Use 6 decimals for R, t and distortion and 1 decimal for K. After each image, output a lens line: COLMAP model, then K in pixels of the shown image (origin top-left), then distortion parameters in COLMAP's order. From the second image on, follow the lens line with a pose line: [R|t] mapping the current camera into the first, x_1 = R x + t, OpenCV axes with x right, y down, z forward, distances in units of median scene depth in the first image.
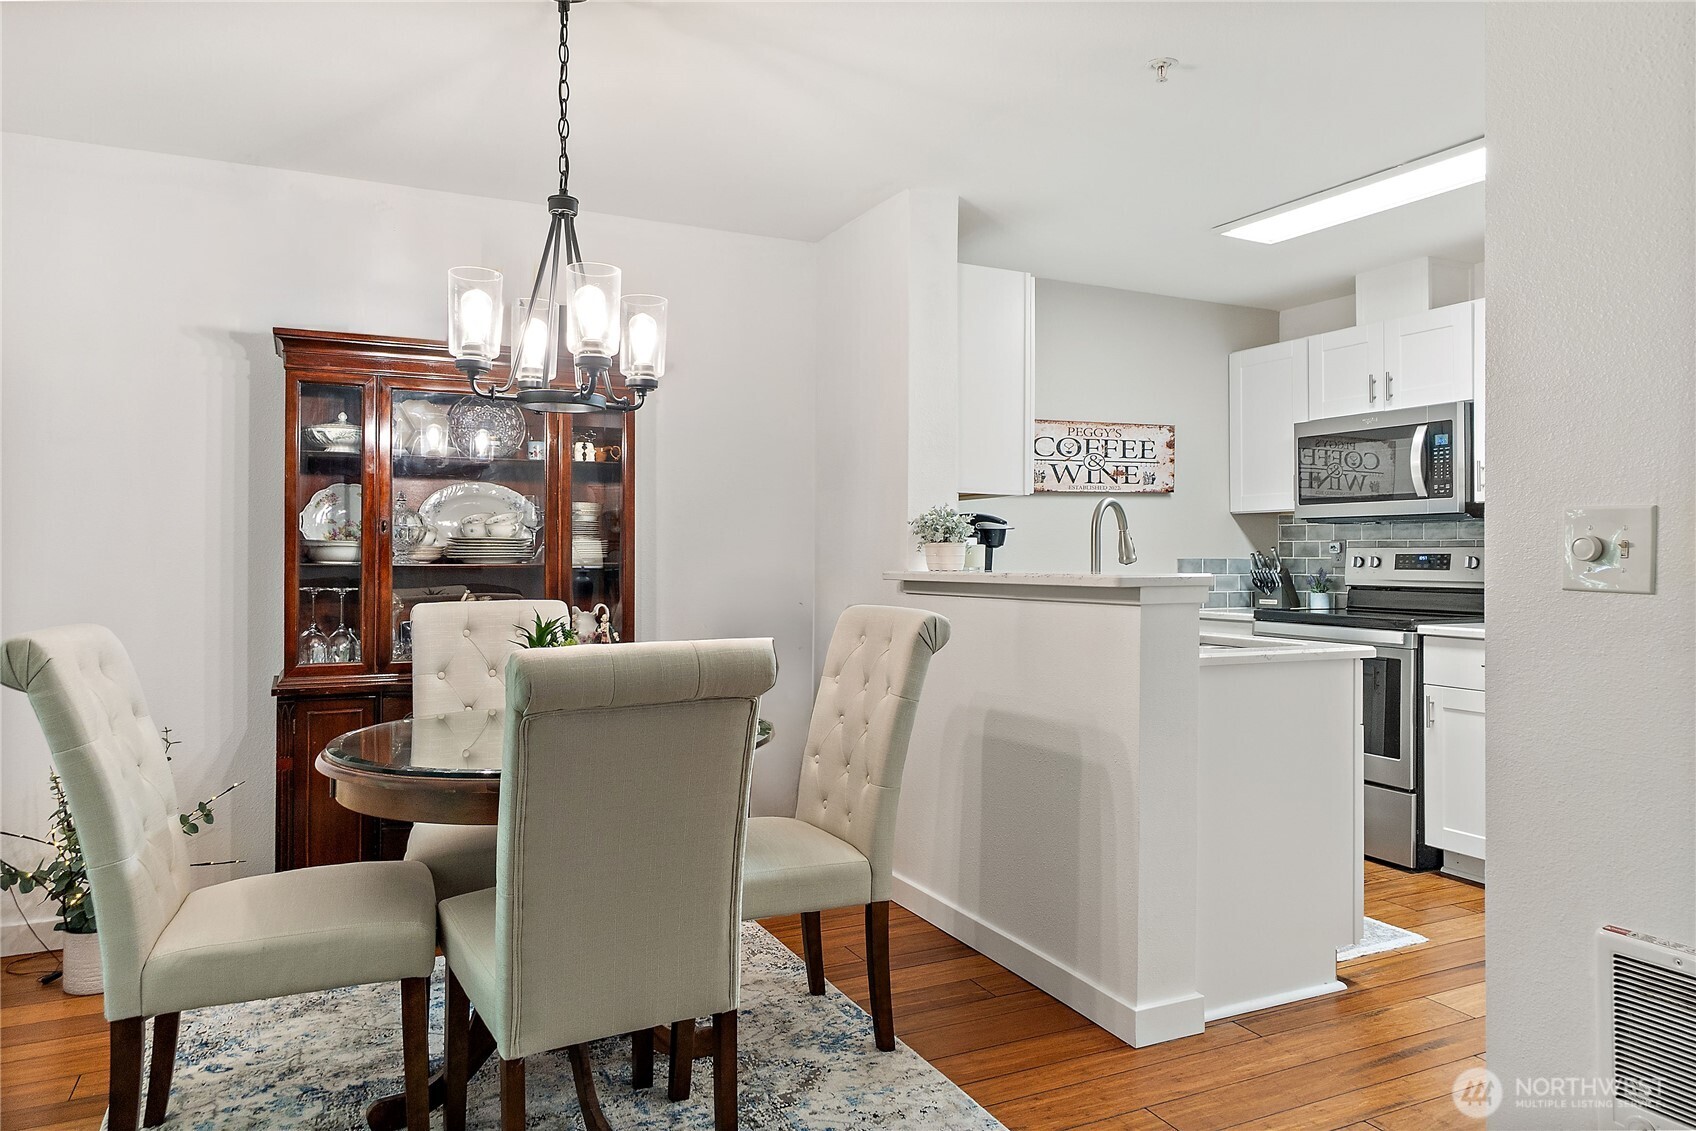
lens RADIAL K [[1094.0, 0, 847.6], [0, 1094.0, 546.9], [0, 0, 1]] dist [-0.002673, 0.004087]
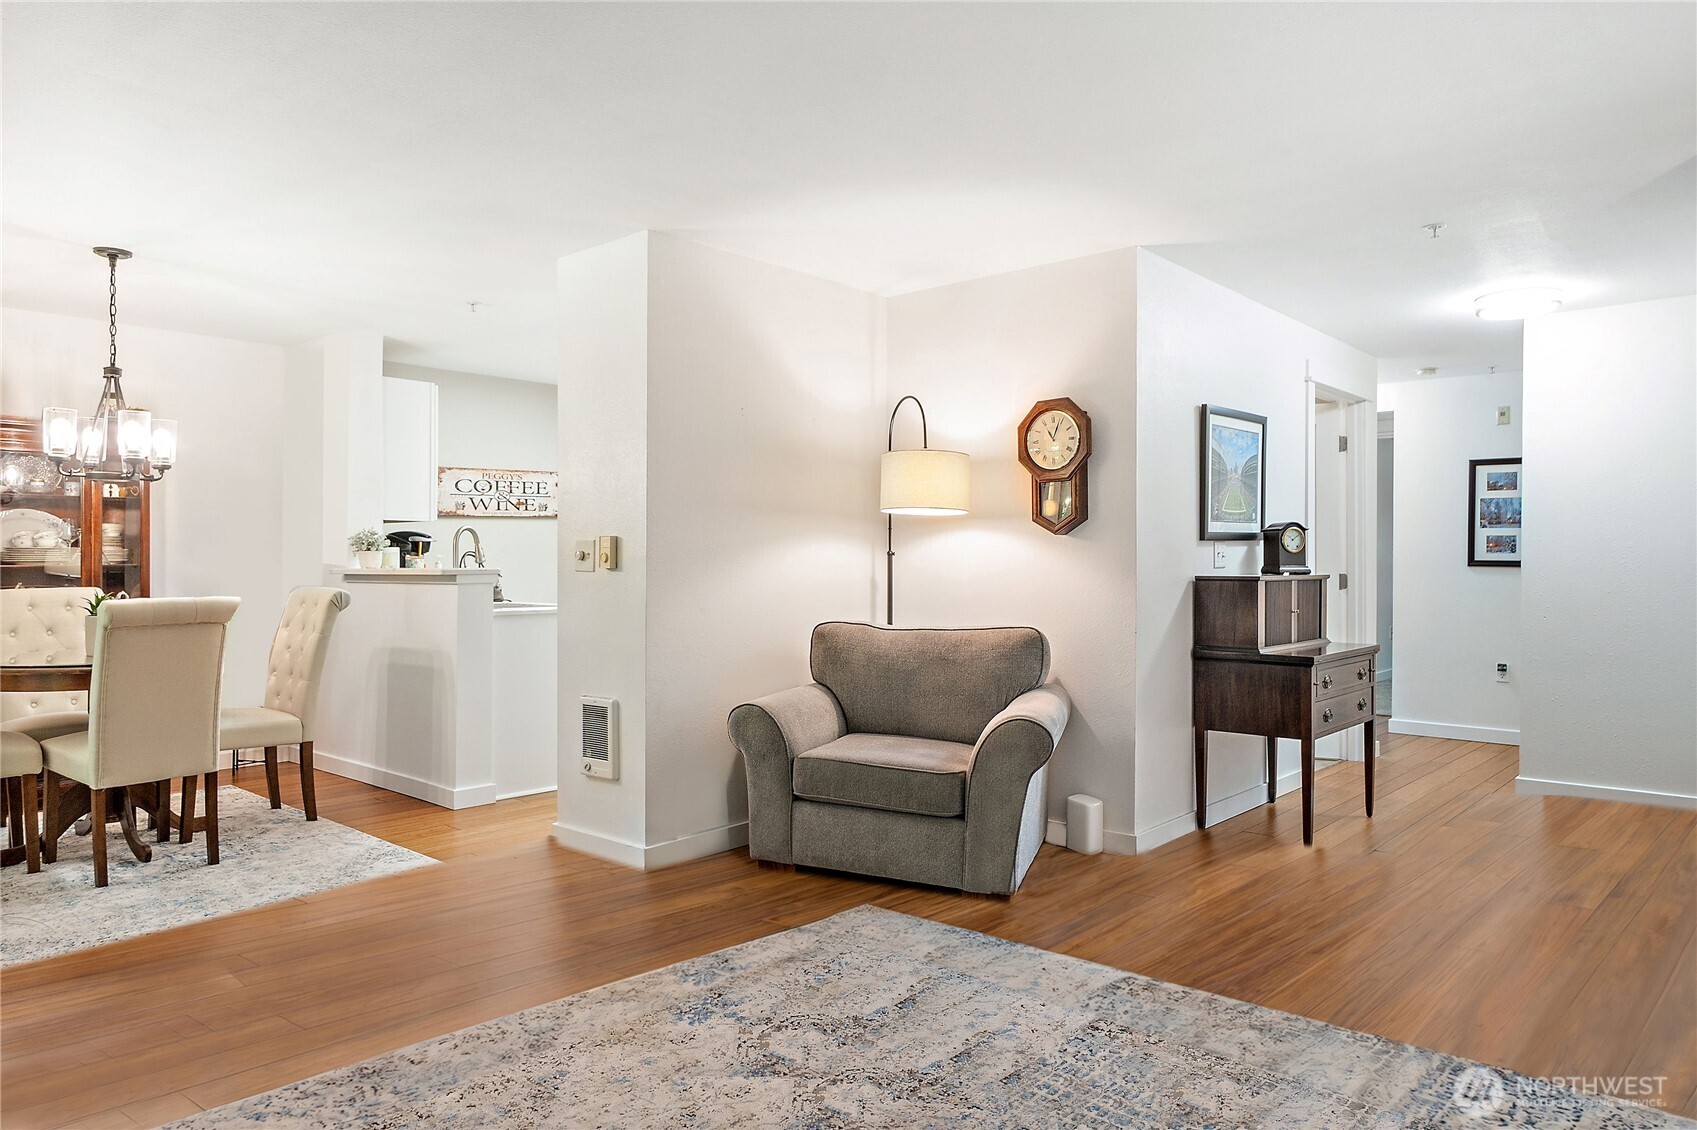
lens RADIAL K [[1104.9, 0, 843.3], [0, 1104.9, 559.7], [0, 0, 1]] dist [-0.003113, -0.000892]
pose [[0.925207, -0.002573, 0.379455, 0.089593], [-0.000608, 0.999966, 0.008263, -0.003815], [-0.379463, -0.007876, 0.925173, -0.610883]]
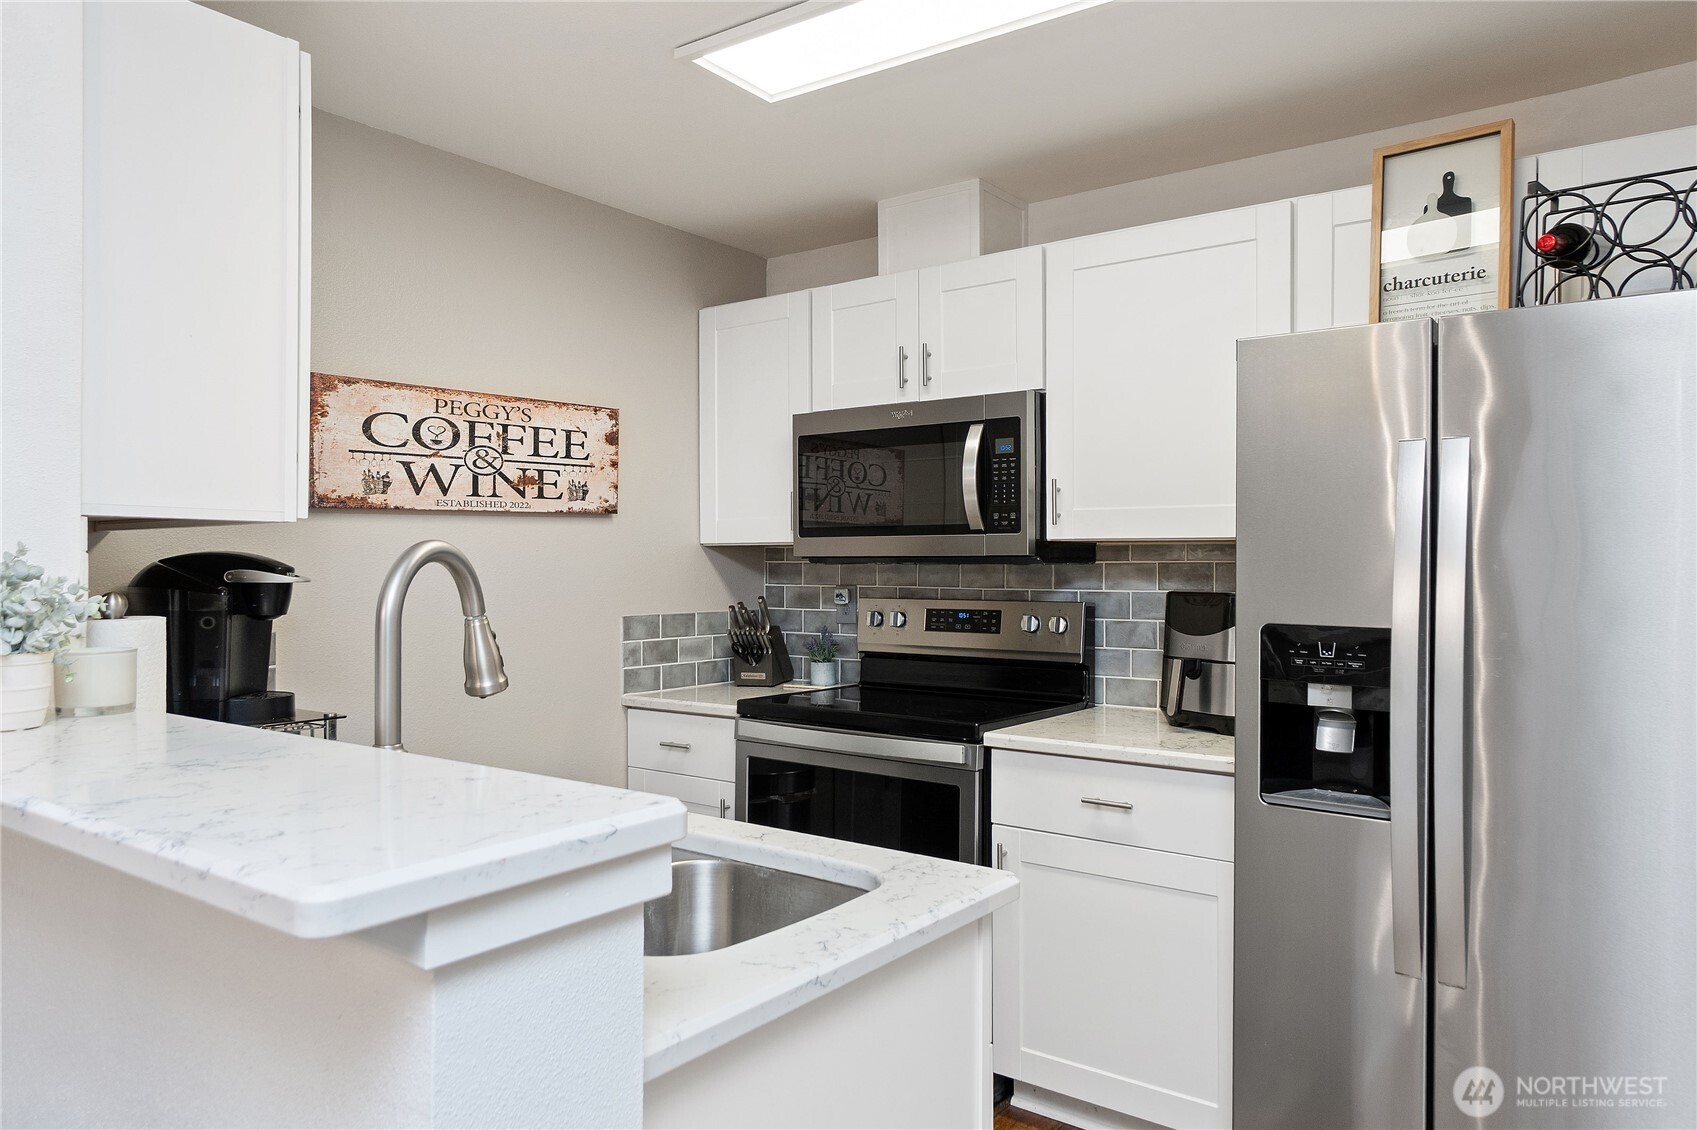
lens RADIAL K [[1104.9, 0, 843.3], [0, 1104.9, 559.7], [0, 0, 1]] dist [-0.003113, -0.000892]
pose [[0.888439, -0.001693, 0.458991, 0.132180], [-0.000266, 0.999991, 0.004204, -0.028419], [-0.458994, -0.003857, 0.888431, 0.404989]]
